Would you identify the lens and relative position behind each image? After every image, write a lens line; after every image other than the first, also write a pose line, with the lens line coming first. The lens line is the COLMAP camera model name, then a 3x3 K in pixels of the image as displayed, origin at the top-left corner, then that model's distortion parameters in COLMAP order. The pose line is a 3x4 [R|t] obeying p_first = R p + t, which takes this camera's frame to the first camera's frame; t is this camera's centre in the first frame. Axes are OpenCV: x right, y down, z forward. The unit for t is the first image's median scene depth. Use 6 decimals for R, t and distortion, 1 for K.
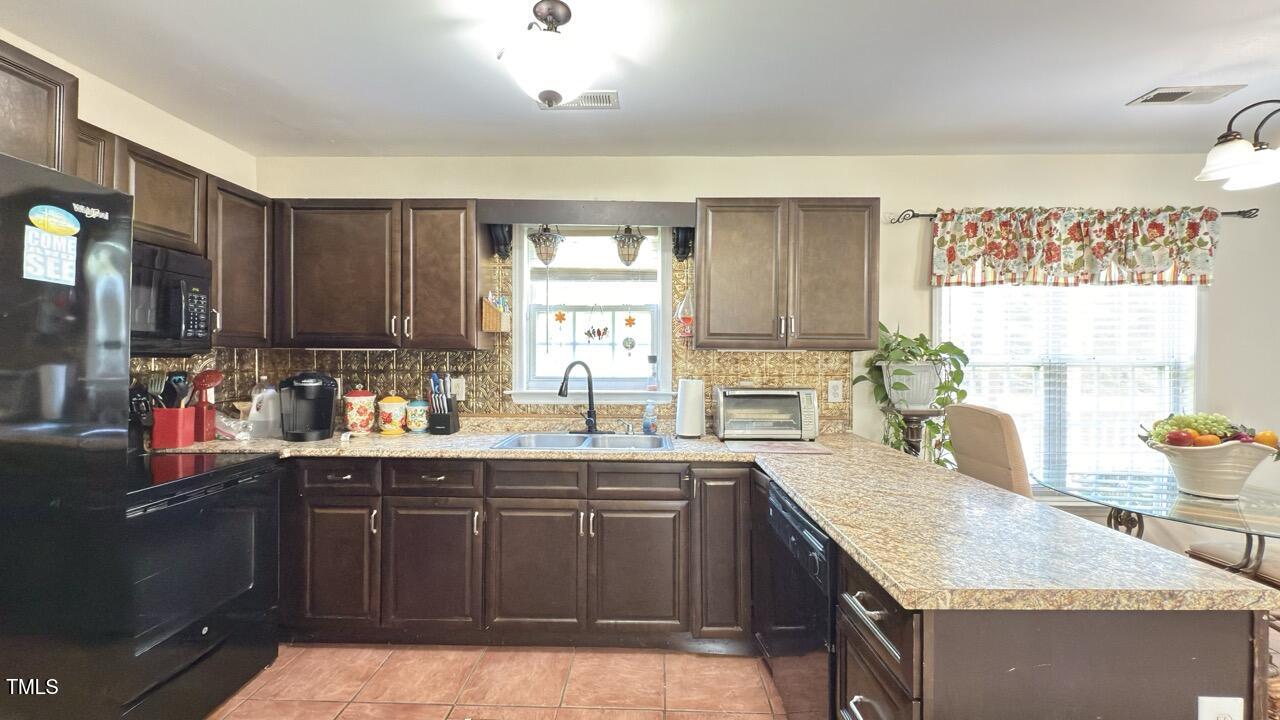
lens RADIAL K [[509.0, 0, 640.6], [0, 509.0, 354.4], [0, 0, 1]] dist [0.001655, 0.000193]
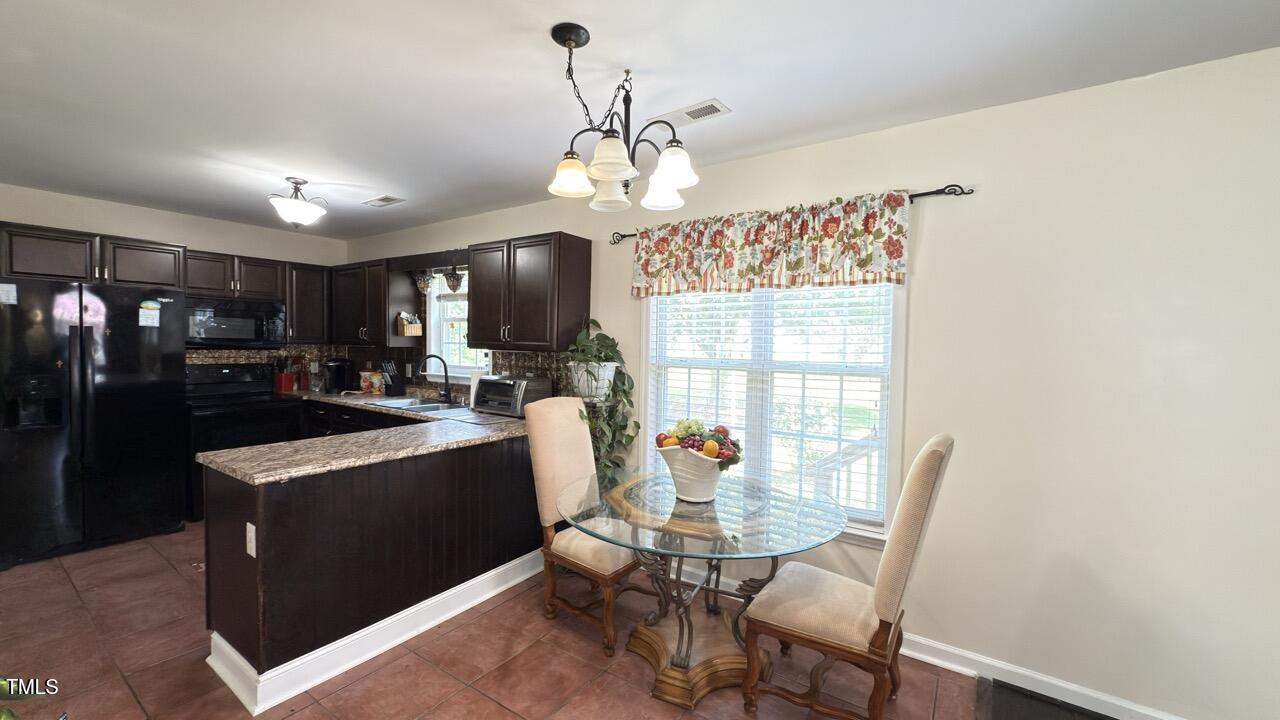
lens RADIAL K [[509.0, 0, 645.2], [0, 509.0, 363.3], [0, 0, 1]] dist [0.001655, 0.000193]
pose [[0.826193, 0.032426, -0.562453, 1.255027], [-0.011688, 0.999114, 0.040430, -0.031956], [0.563266, -0.026829, 0.825840, 0.061937]]
